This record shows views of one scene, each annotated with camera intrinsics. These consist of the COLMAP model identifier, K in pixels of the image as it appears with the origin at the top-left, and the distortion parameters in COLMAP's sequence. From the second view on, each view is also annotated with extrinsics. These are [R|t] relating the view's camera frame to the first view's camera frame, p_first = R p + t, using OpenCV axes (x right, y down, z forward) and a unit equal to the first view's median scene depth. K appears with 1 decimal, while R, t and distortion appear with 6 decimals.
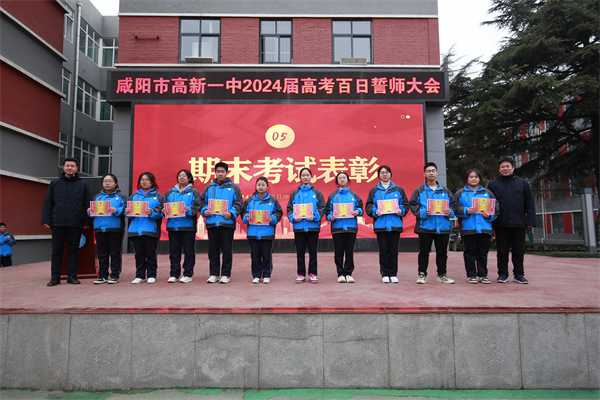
lens RADIAL K [[388.7, 0, 298.4], [0, 388.7, 198.8], [0, 0, 1]] dist [-0.003949, 0.001713]
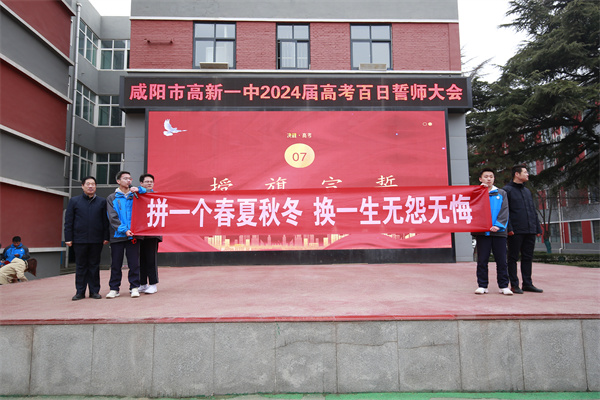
lens RADIAL K [[417.2, 0, 300.5], [0, 417.2, 197.8], [0, 0, 1]] dist [0.002863, 0.002608]
pose [[0.999872, -0.003176, 0.015708, -0.060267], [0.003521, 0.999752, -0.022009, -0.003964], [-0.015634, 0.022062, 0.999634, -0.037993]]
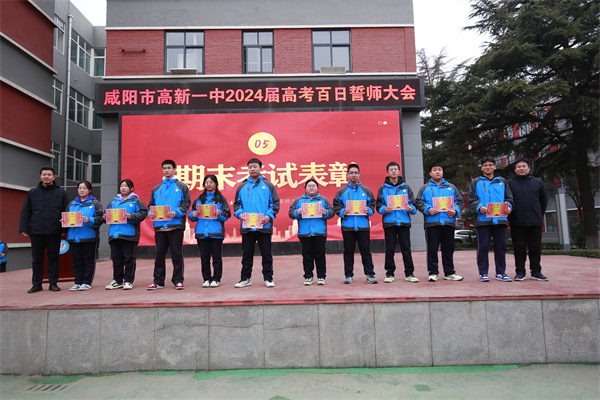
lens RADIAL K [[393.3, 0, 300.3], [0, 393.3, 200.1], [0, 0, 1]] dist [-0.002592, 0.001052]
pose [[0.999847, -0.017447, 0.001292, 0.050118], [0.017452, 0.999840, -0.003965, -0.003908], [-0.001223, 0.003987, 0.999991, -0.051926]]
